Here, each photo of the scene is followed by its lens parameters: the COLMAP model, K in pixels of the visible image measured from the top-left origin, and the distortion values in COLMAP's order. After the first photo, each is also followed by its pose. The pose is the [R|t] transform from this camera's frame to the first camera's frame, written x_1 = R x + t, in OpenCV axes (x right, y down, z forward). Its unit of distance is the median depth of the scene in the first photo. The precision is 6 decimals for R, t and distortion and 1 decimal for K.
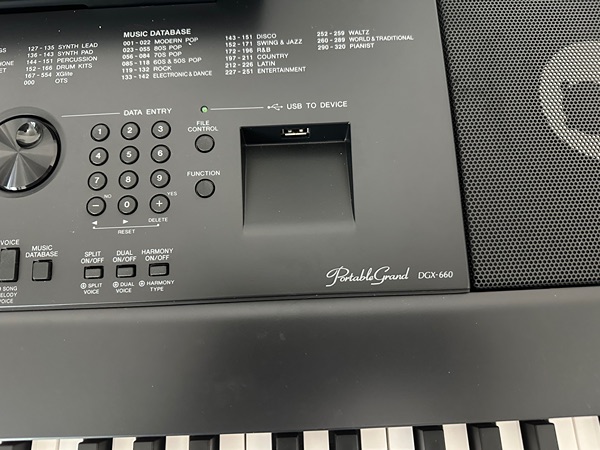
lens RADIAL K [[414.8, 0, 300.4], [0, 414.8, 239.5], [0, 0, 1]] dist [0.034240, -0.080146]
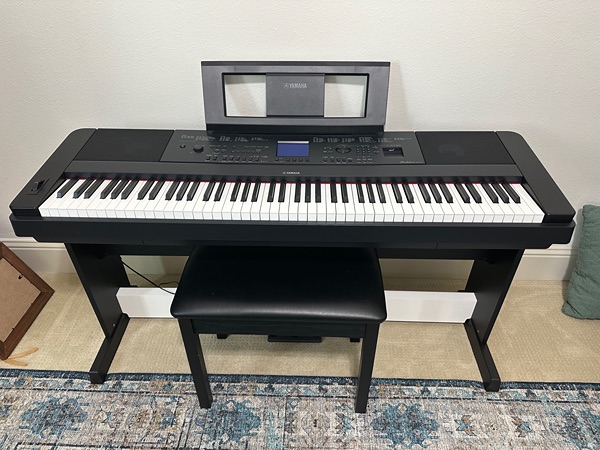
lens RADIAL K [[414.8, 0, 300.4], [0, 414.8, 239.5], [0, 0, 1]] dist [0.034240, -0.080146]
pose [[0.997611, 0.042212, -0.054676, -0.901142], [-0.065937, 0.817796, -0.571718, 4.116646], [0.020581, 0.573957, 0.818626, -2.977615]]
